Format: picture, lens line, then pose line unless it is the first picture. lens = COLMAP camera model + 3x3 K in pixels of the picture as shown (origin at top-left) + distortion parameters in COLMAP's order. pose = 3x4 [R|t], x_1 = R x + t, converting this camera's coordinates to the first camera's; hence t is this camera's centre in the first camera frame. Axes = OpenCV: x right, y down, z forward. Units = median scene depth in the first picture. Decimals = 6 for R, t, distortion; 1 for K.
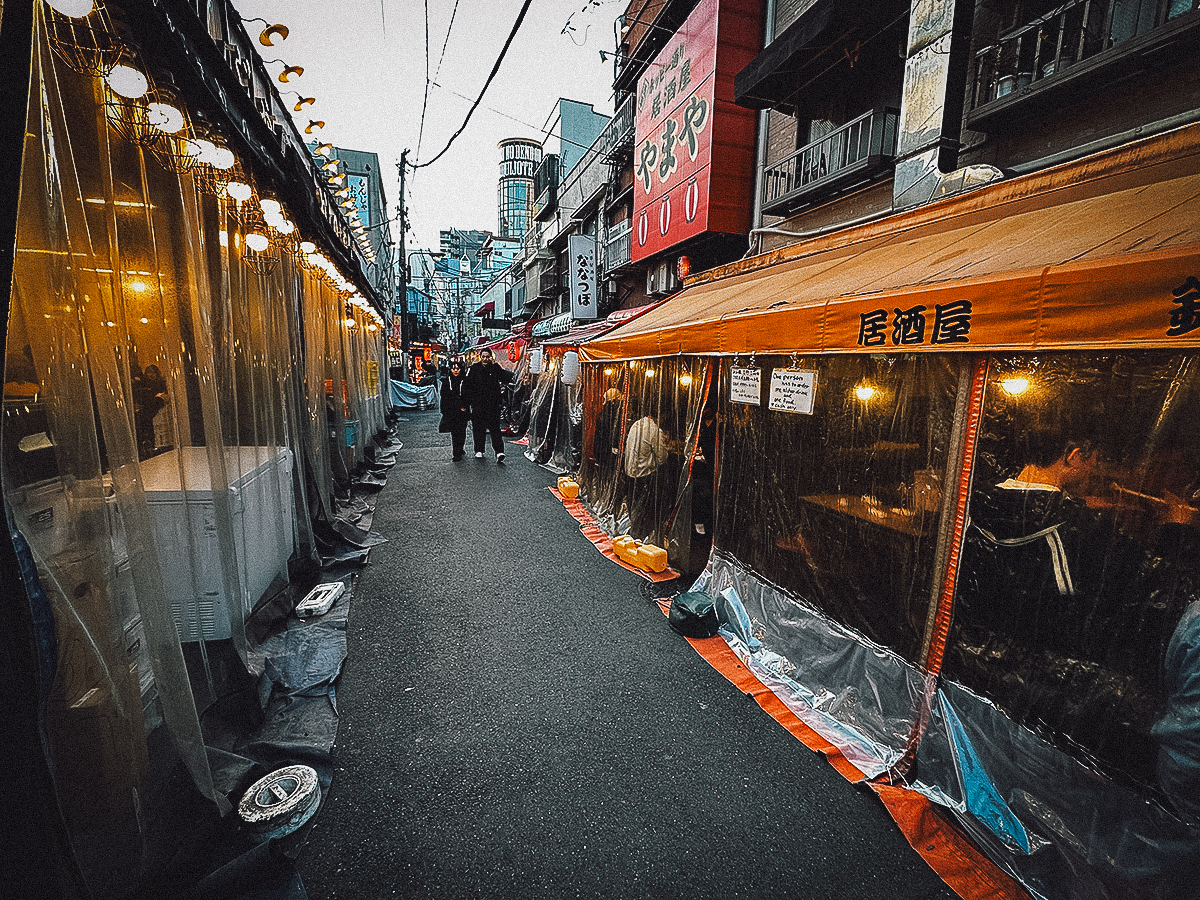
lens RADIAL K [[524.8, 0, 599.6], [0, 524.8, 450.8], [0, 0, 1]] dist [0.002820, 0.000325]
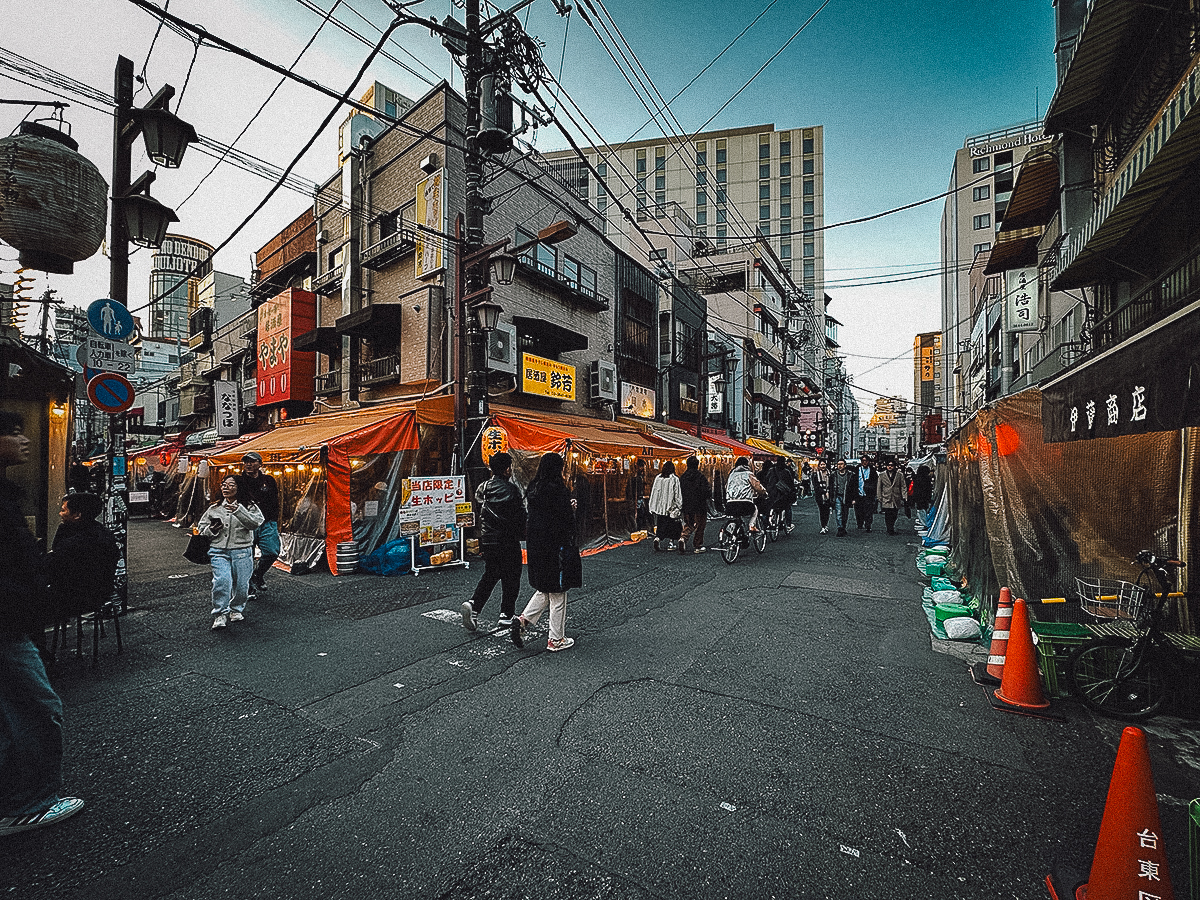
lens RADIAL K [[524.8, 0, 600.7], [0, 524.8, 453.2], [0, 0, 1]] dist [0.002820, 0.000325]
pose [[0.863937, -0.013508, 0.503419, 0.097711], [0.102135, 0.983566, -0.148885, 0.090819], [-0.493135, 0.180044, 0.851118, -0.562748]]
